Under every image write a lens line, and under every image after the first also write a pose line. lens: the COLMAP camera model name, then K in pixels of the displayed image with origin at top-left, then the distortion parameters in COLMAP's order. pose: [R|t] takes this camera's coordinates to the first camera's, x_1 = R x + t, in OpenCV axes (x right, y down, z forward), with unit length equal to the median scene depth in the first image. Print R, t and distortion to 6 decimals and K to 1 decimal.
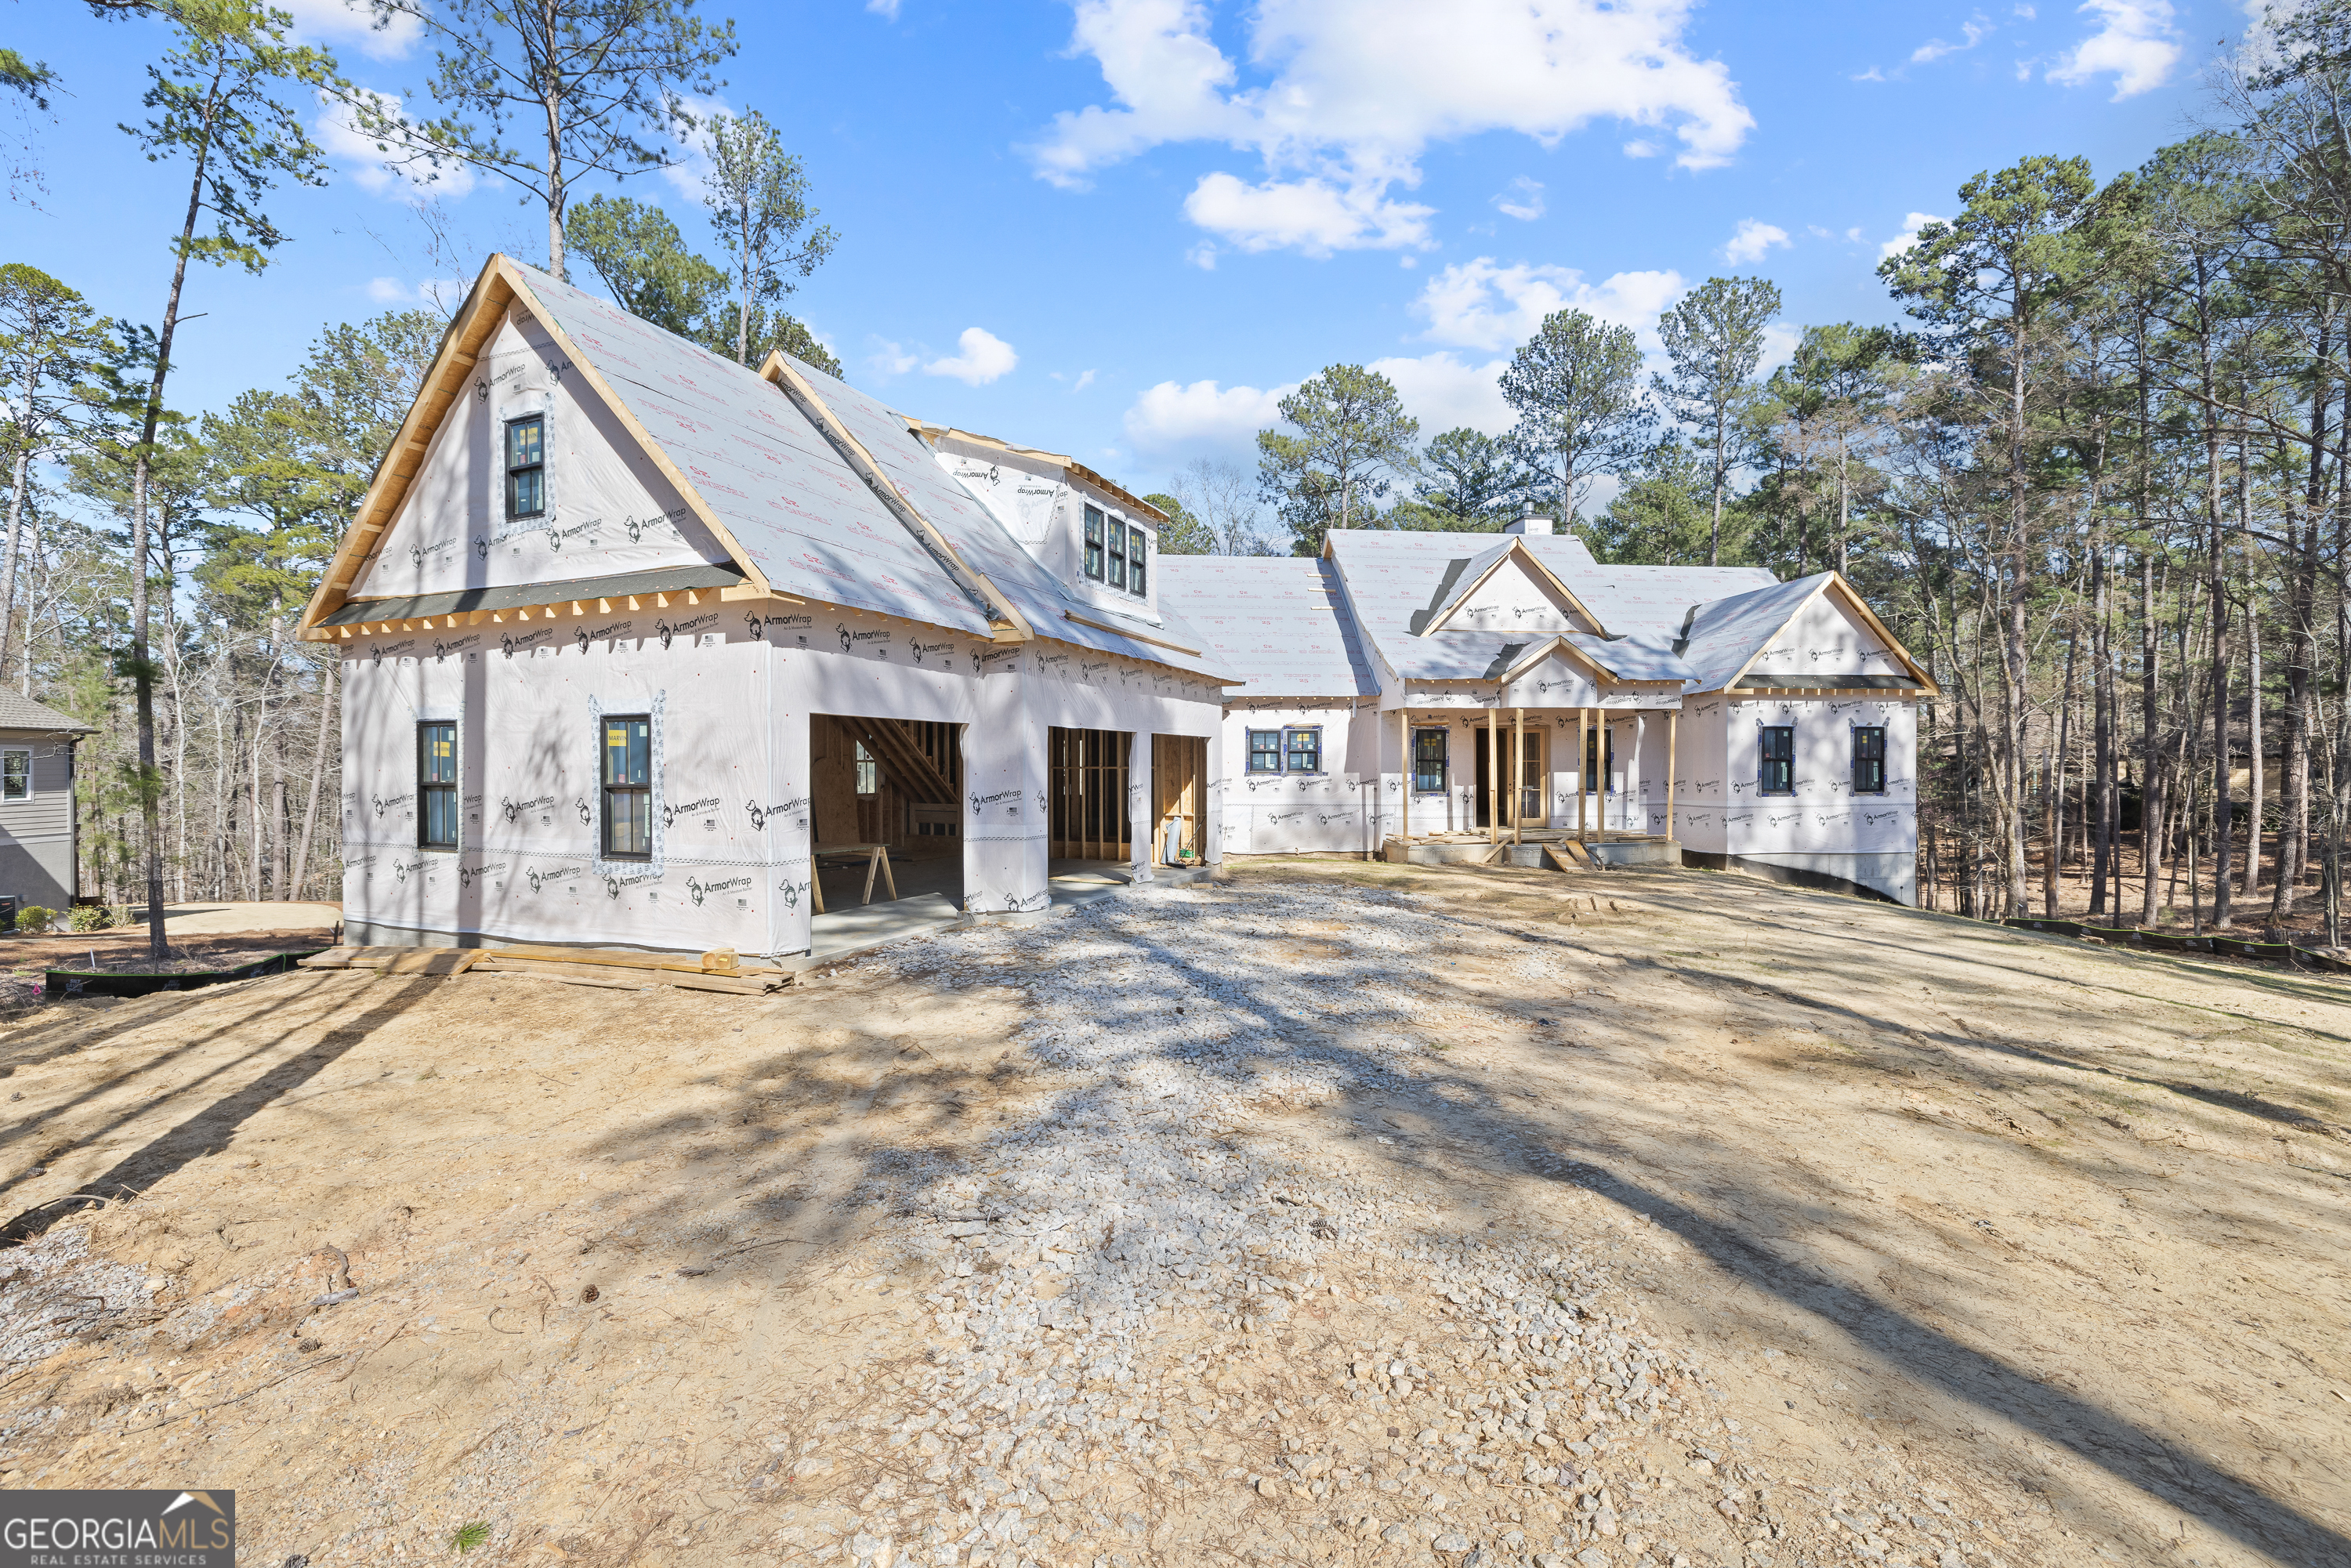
lens RADIAL K [[996.4, 0, 1175.5], [0, 996.4, 784.0], [0, 0, 1]] dist [0.002426, -0.000010]
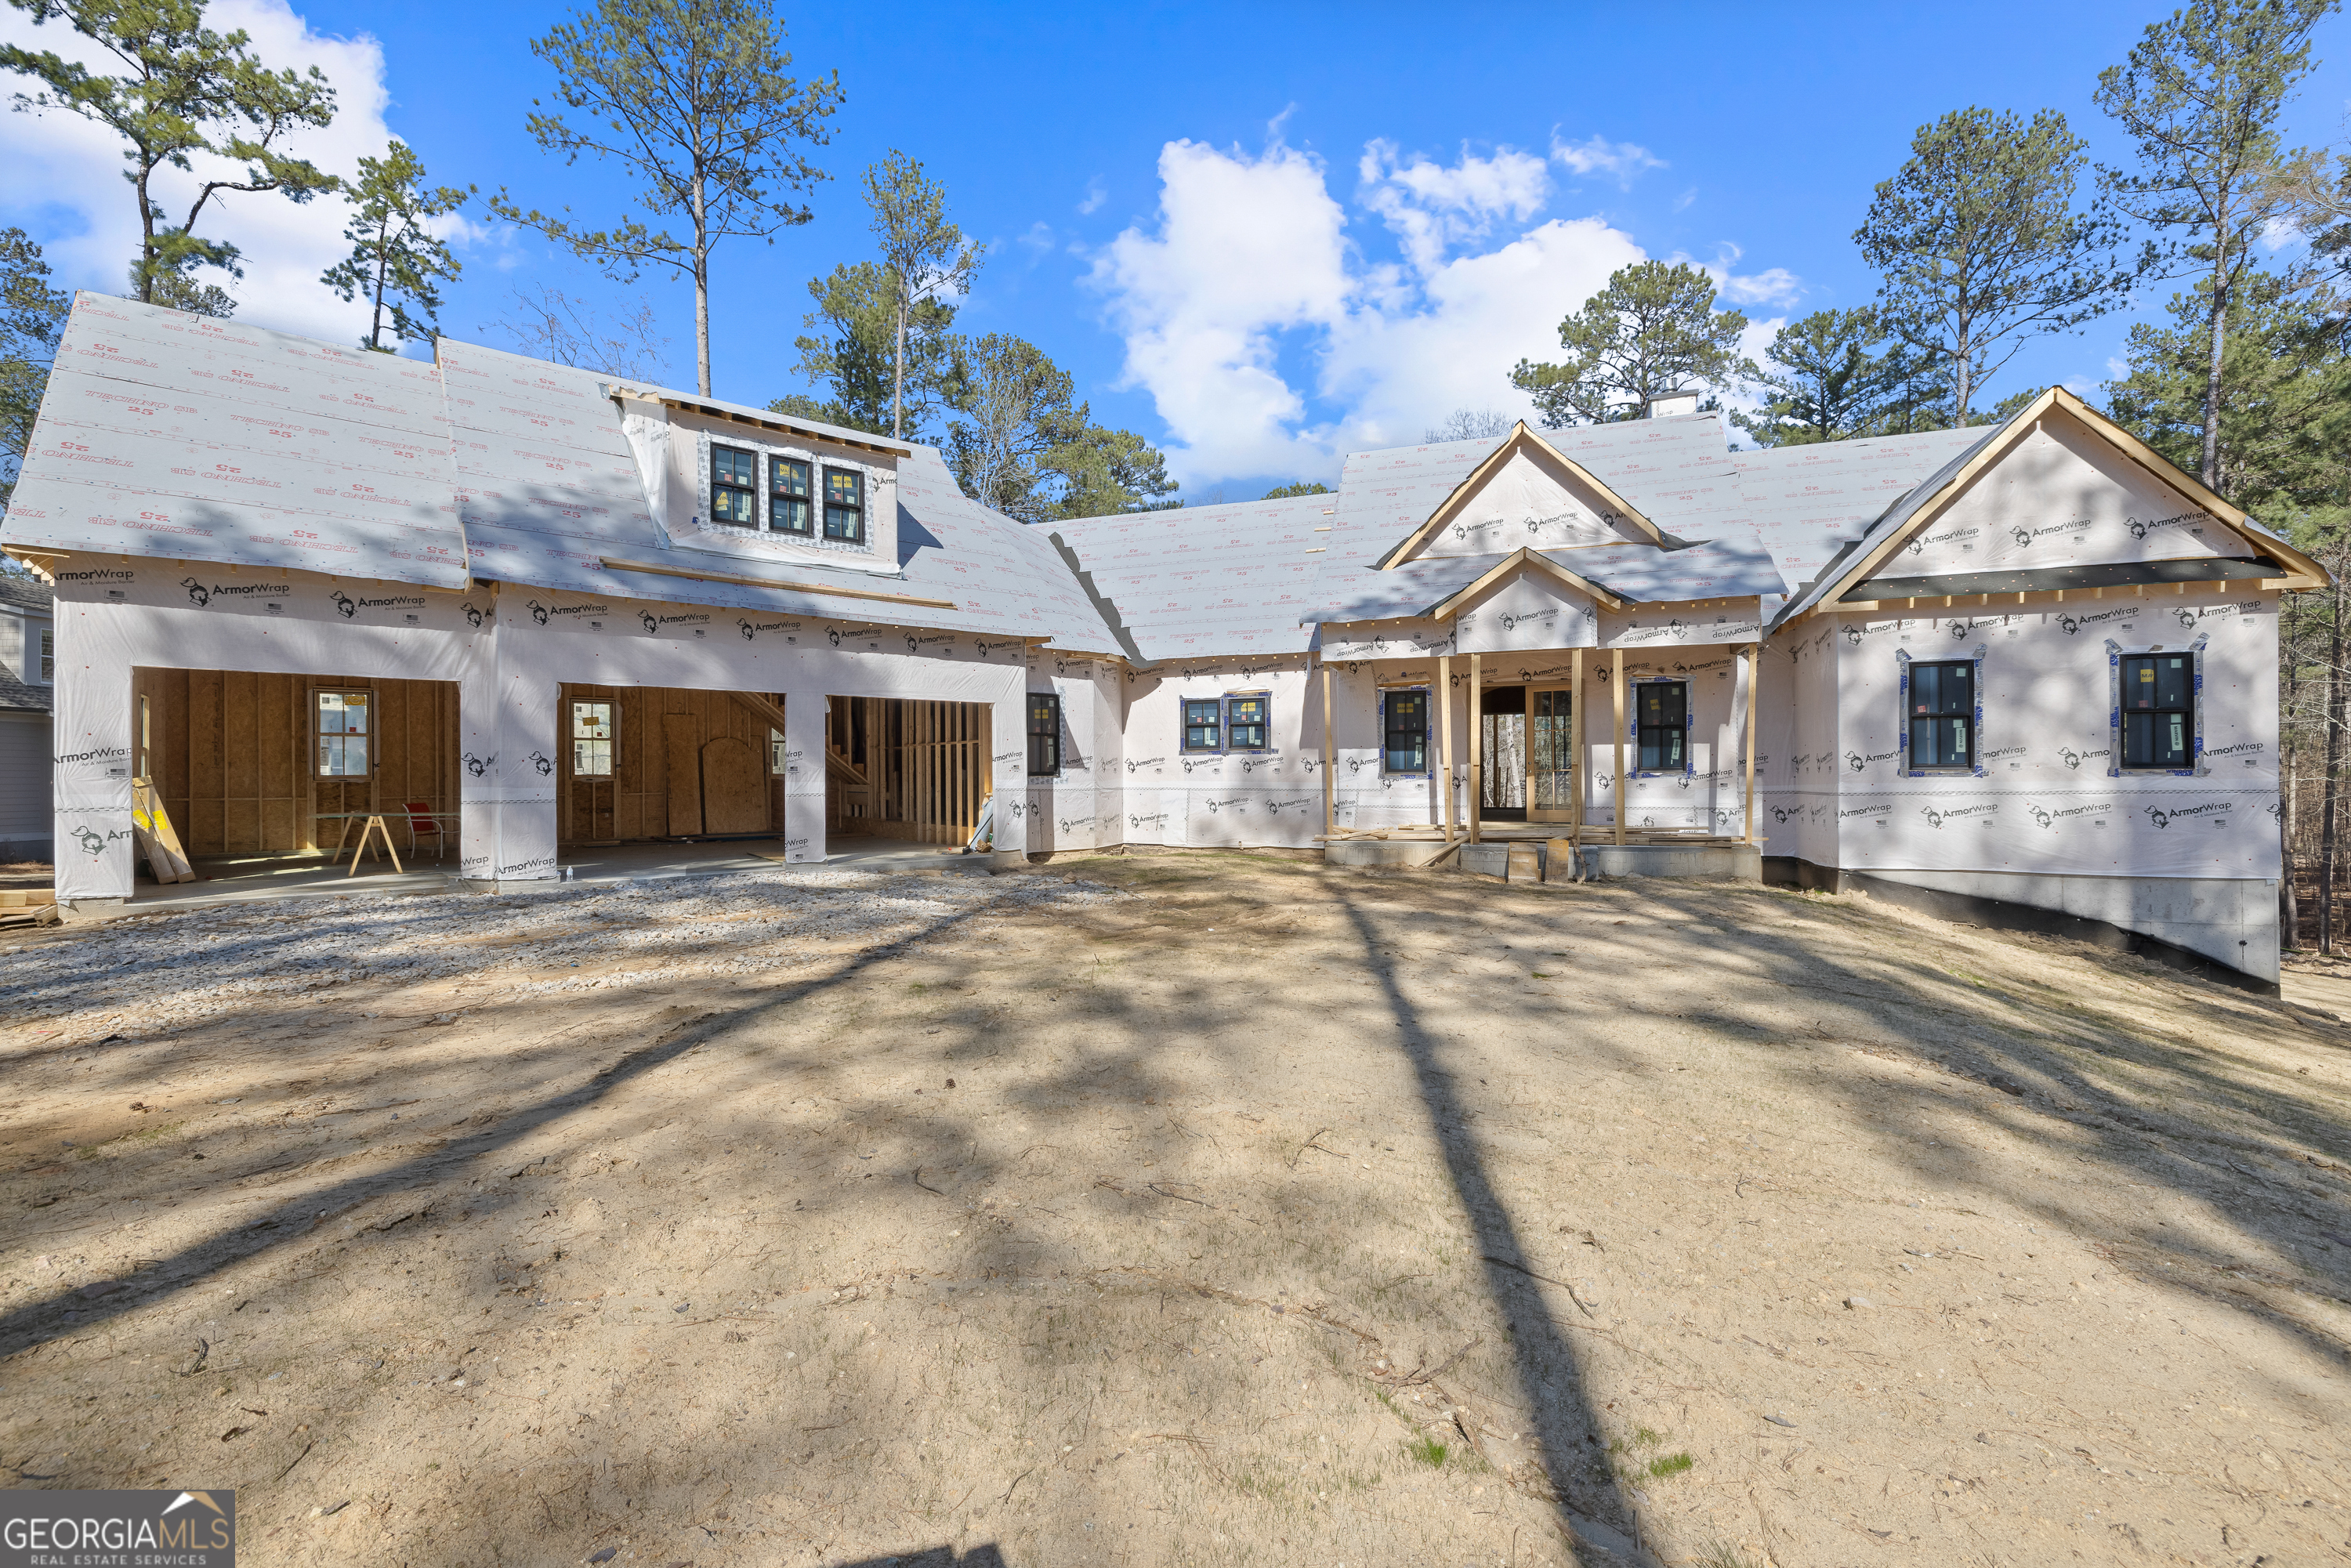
lens RADIAL K [[996.4, 0, 1175.5], [0, 996.4, 784.0], [0, 0, 1]] dist [0.002426, -0.000010]
pose [[0.894042, -0.000315, -0.447983, 0.450510], [-0.002982, 0.999973, -0.006655, 0.022801], [0.447974, 0.007285, 0.894017, 0.243316]]
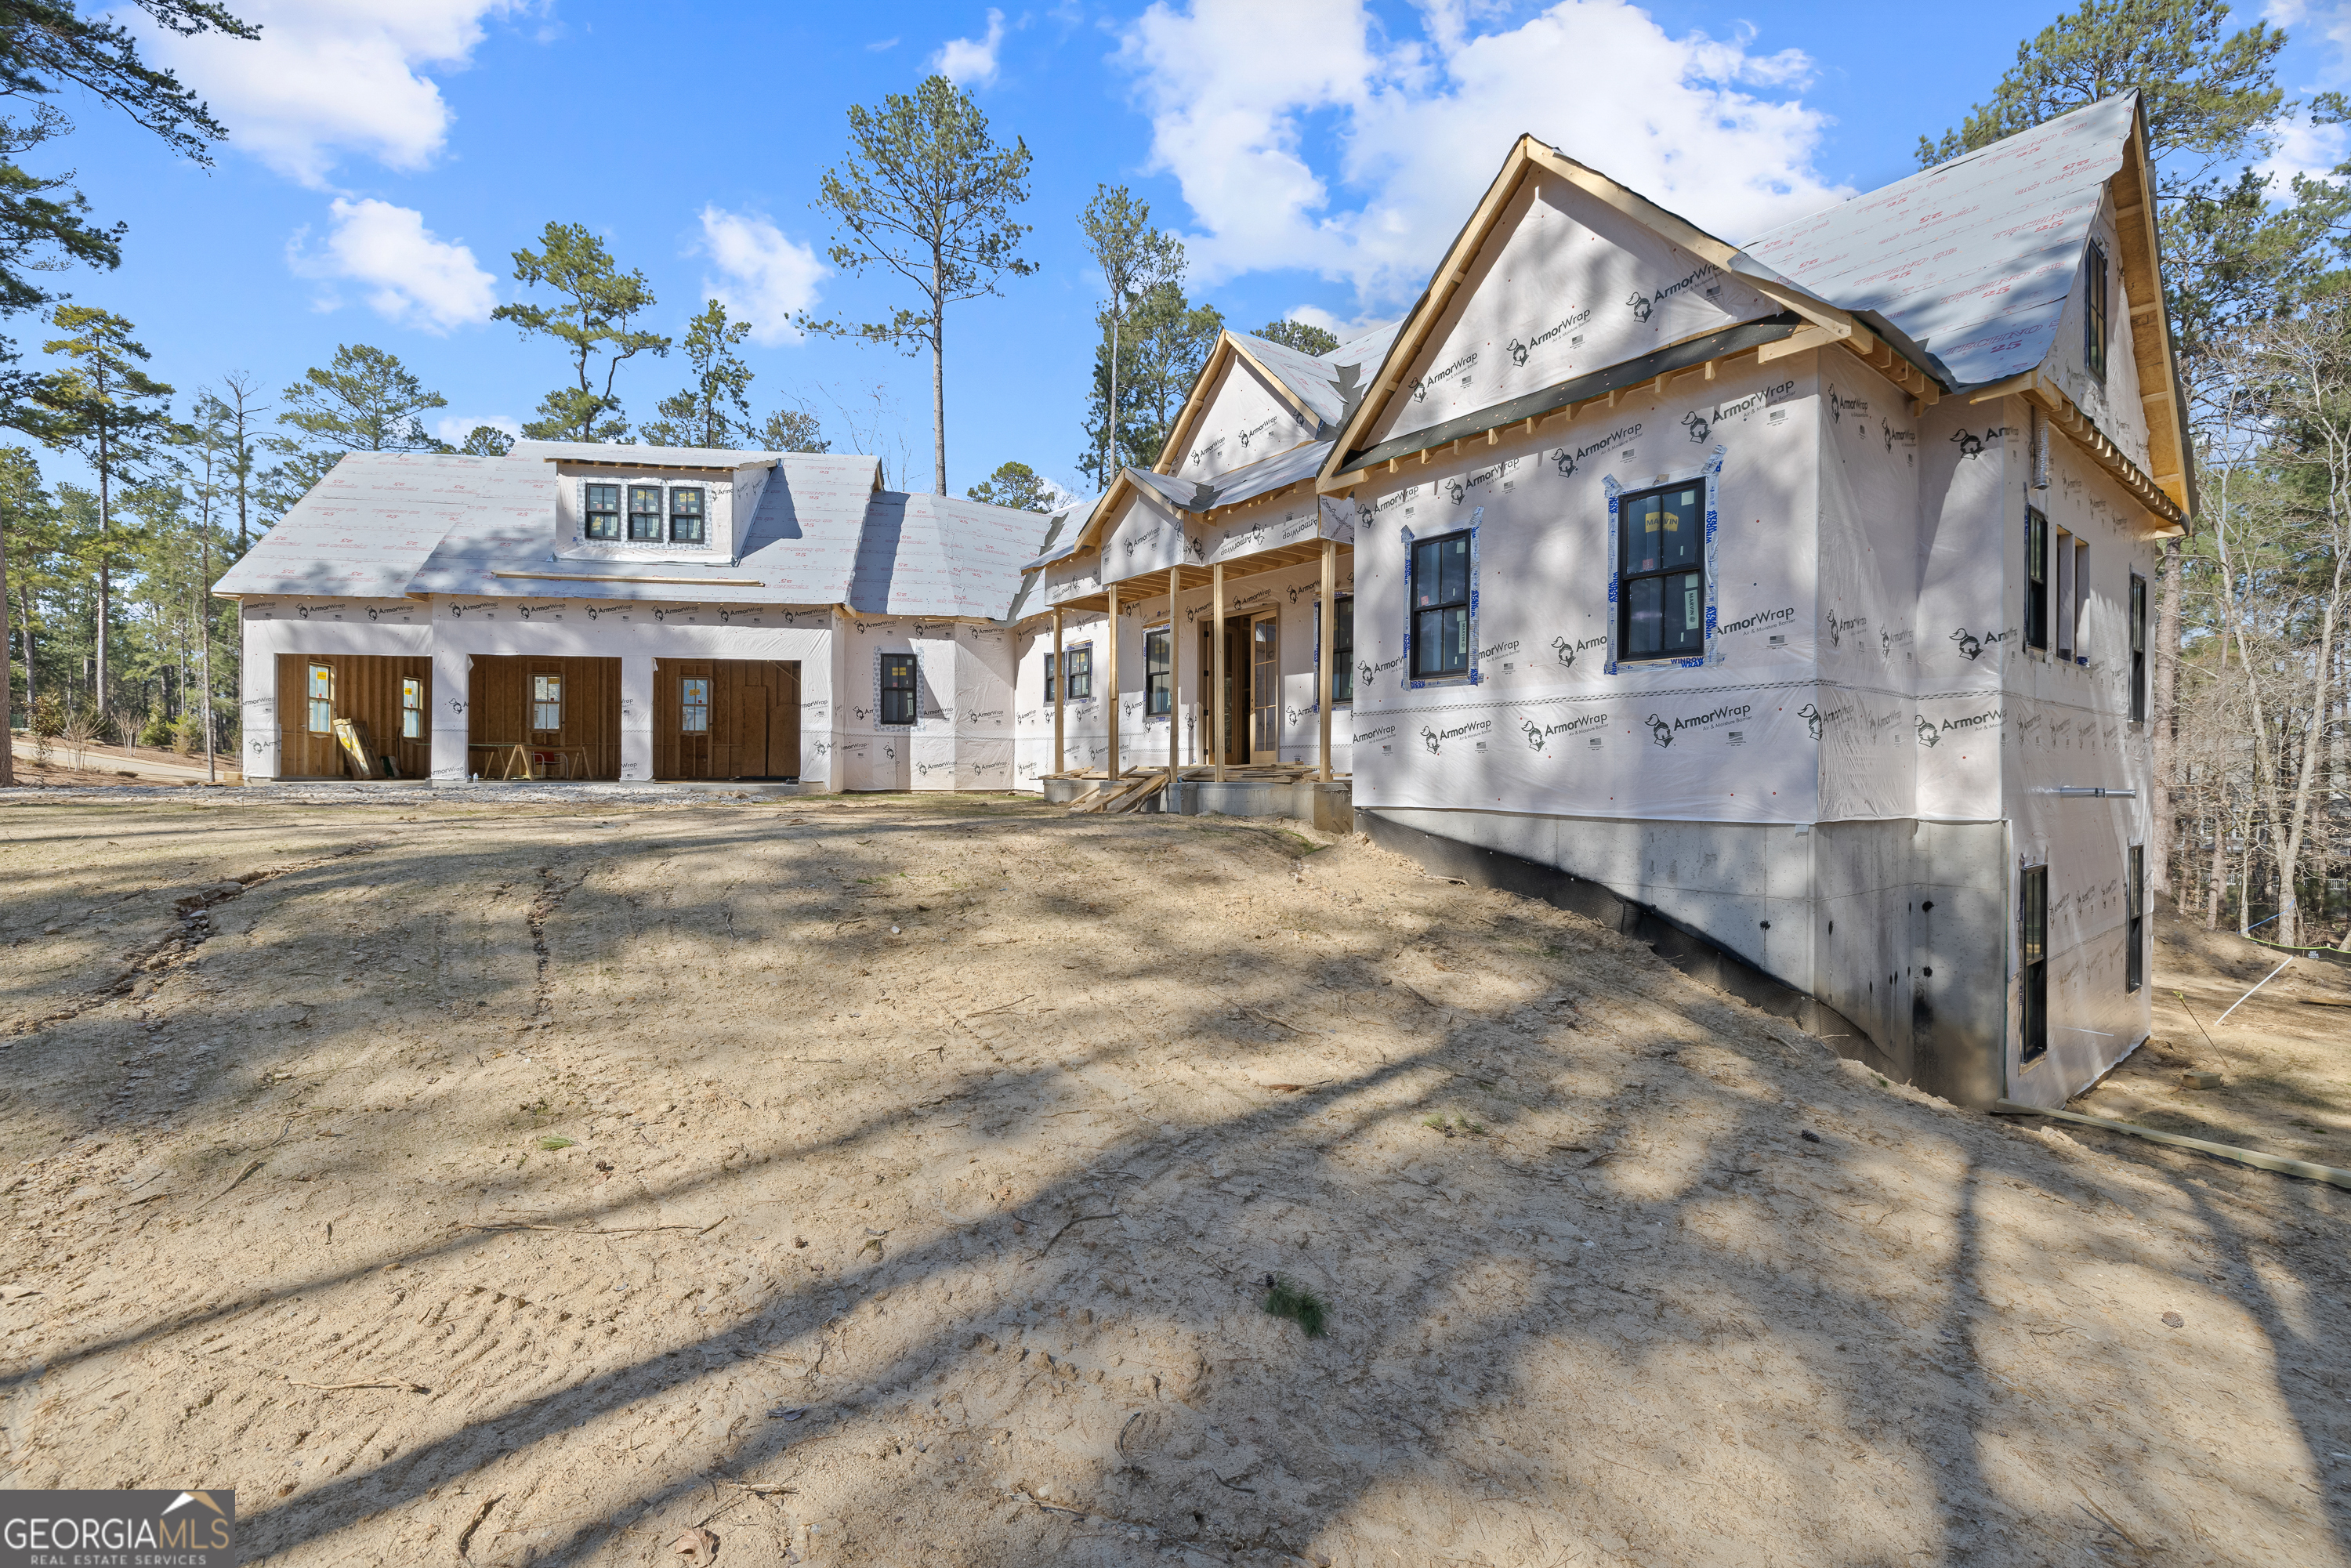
lens RADIAL K [[1018.1, 0, 1175.5], [0, 1018.1, 784.0], [0, 0, 1]] dist [0.001475, 0.000198]
pose [[0.506302, 0.010374, -0.862294, 0.935472], [-0.021860, 0.999761, -0.000808, 0.060839], [0.862079, 0.019259, 0.506407, 0.644051]]
